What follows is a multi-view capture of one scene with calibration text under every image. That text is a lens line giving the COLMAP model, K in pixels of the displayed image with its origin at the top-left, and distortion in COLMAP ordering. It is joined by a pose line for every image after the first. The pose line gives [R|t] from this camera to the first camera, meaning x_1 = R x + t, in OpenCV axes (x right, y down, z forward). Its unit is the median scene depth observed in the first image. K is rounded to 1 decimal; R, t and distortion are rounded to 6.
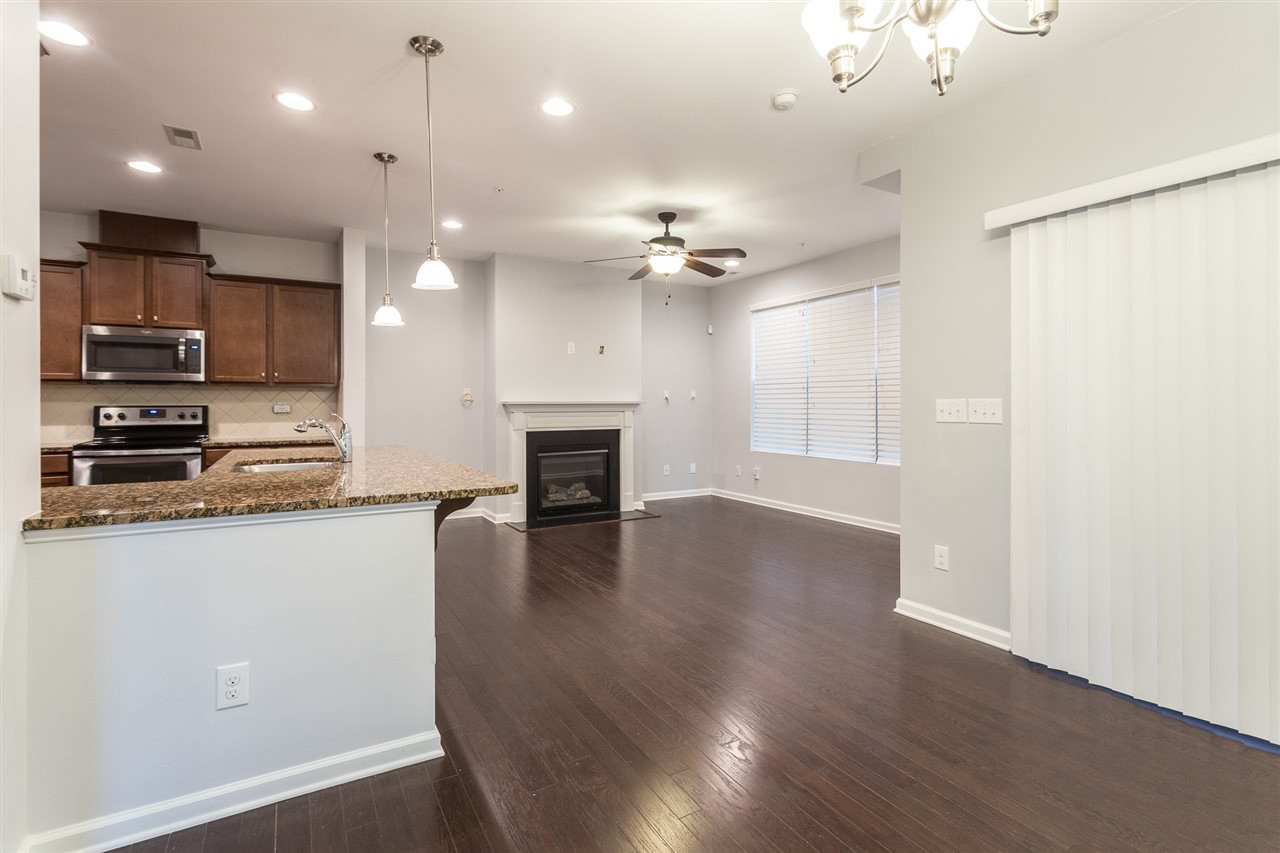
lens RADIAL K [[613.7, 0, 640.0], [0, 613.7, 426.5], [0, 0, 1]] dist [0.000146, 0.000249]
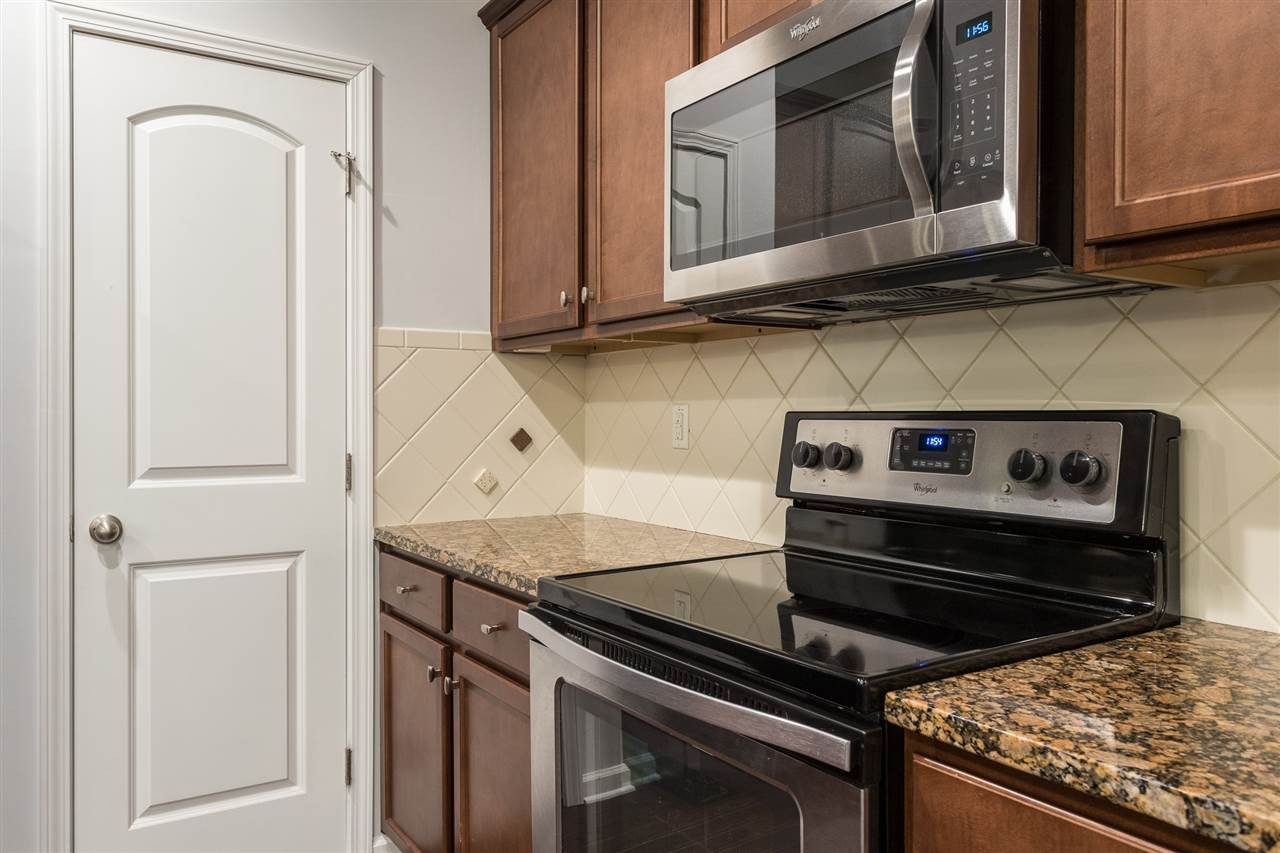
lens RADIAL K [[963.9, 0, 680.2], [0, 963.9, 424.2], [0, 0, 1]] dist [-0.001373, 0.001749]
pose [[0.063099, 0.013055, -0.997922, -0.472115], [-0.036923, 0.999260, 0.010737, -0.029361], [0.997324, 0.036169, 0.063535, 0.878231]]
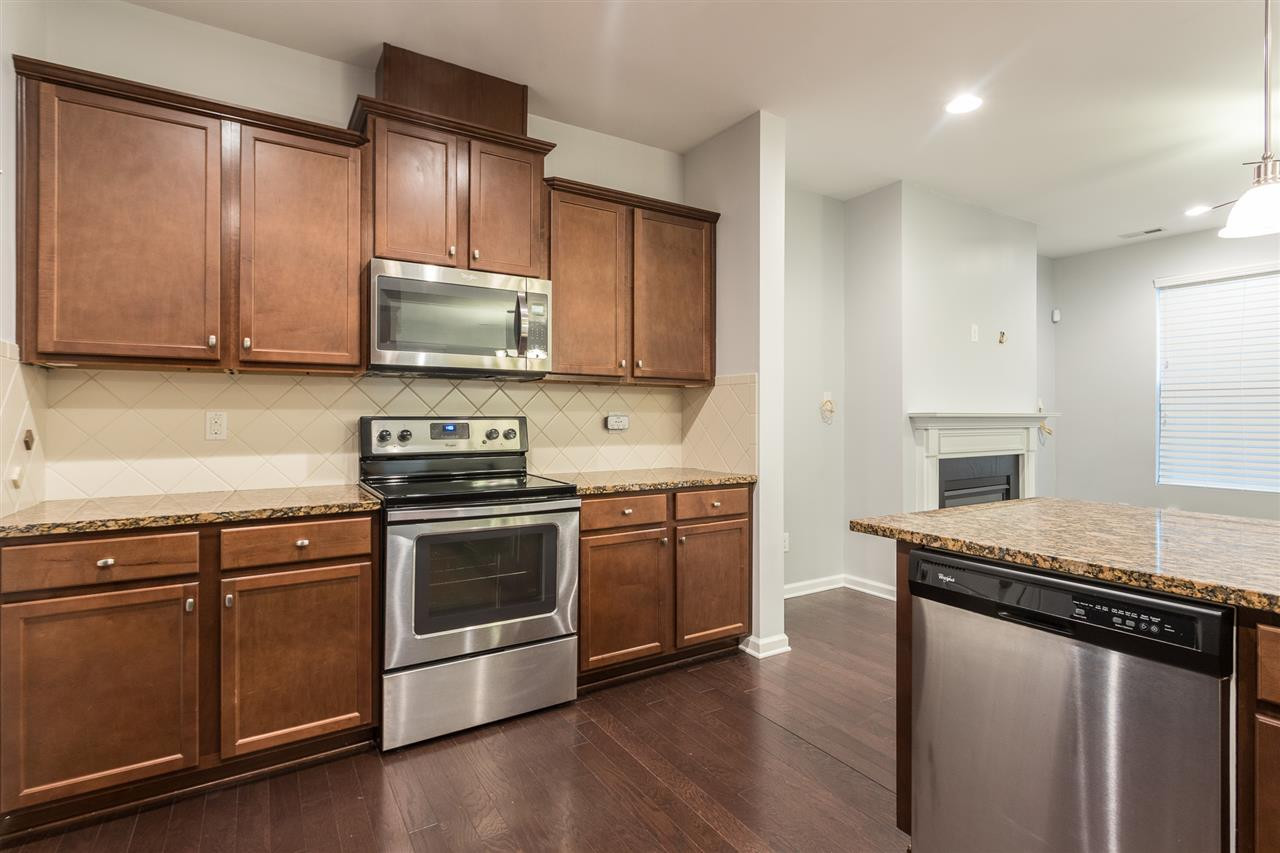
lens RADIAL K [[610.2, 0, 640.9], [0, 610.2, 439.9], [0, 0, 1]] dist [0.000096, 0.000244]
pose [[0.999255, 0.002658, 0.038489, -0.630245], [-0.002711, 0.999995, 0.001334, -0.013998], [-0.038485, -0.001438, 0.999258, 0.438551]]
